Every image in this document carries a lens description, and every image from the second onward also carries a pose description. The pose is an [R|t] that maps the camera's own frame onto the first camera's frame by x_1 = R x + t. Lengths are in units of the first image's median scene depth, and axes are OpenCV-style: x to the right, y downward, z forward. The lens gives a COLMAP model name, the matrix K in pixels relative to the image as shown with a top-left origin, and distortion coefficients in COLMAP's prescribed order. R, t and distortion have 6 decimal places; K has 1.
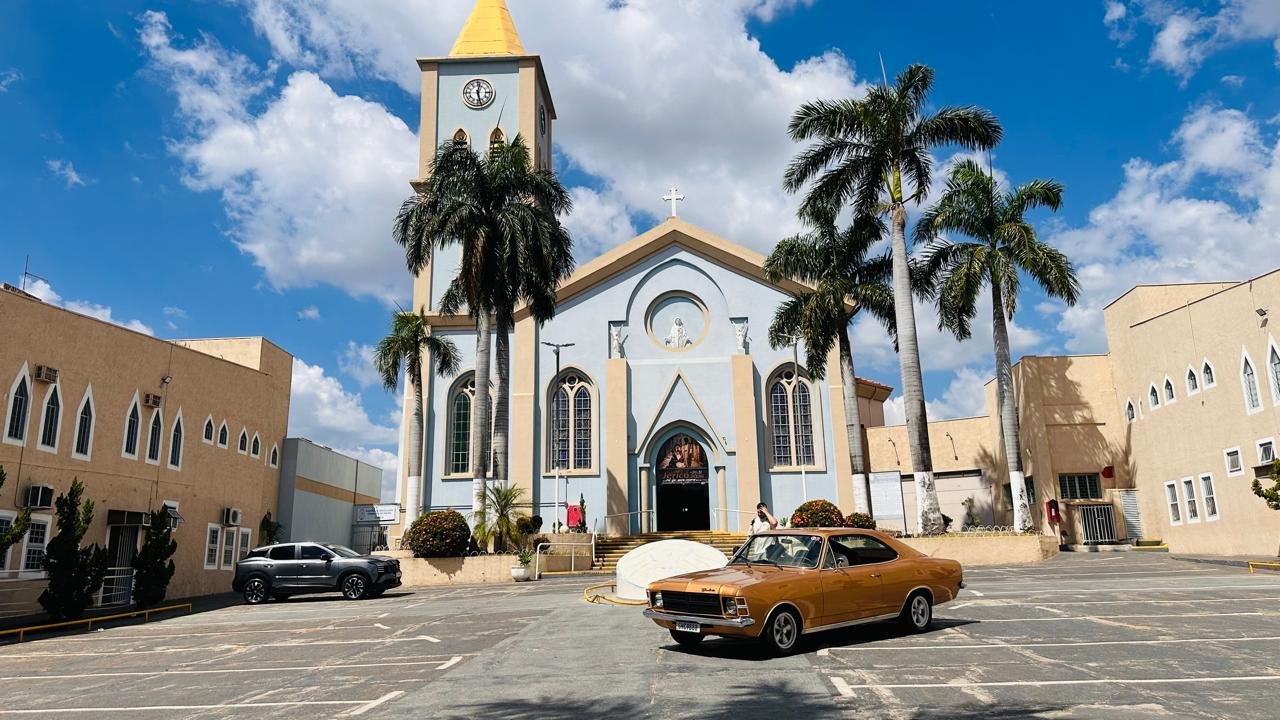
lens RADIAL K [[827.6, 0, 640.0], [0, 827.6, 360.0], [0, 0, 1]] dist [-0.000111, -0.000823]
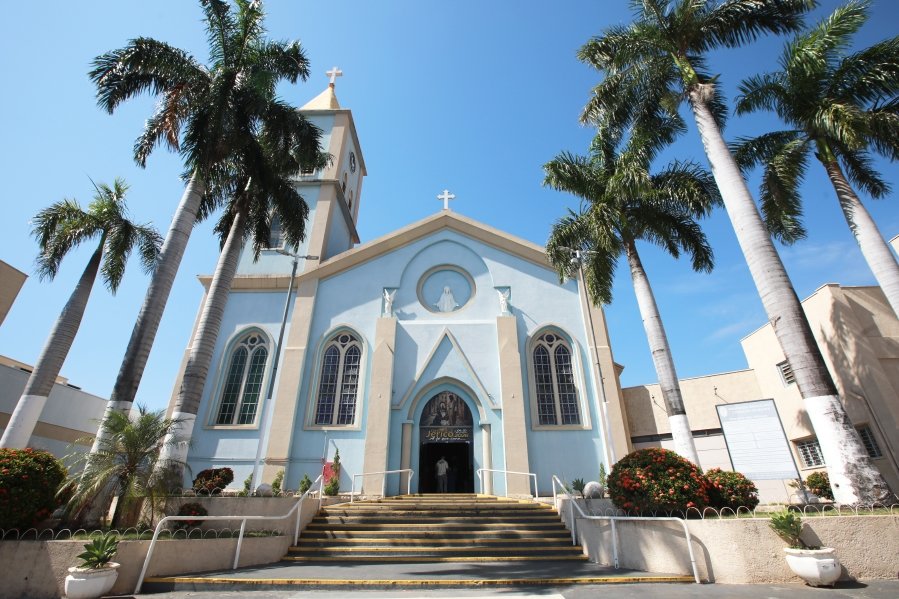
lens RADIAL K [[392.0, 0, 449.5], [0, 392.0, 299.5], [0, 0, 1]] dist [-0.058757, 0.000292]
pose [[0.999392, 0.027901, 0.020889, 0.039771], [-0.021753, 0.967575, -0.251646, 0.099633], [-0.027233, 0.251039, 0.967594, 0.510746]]
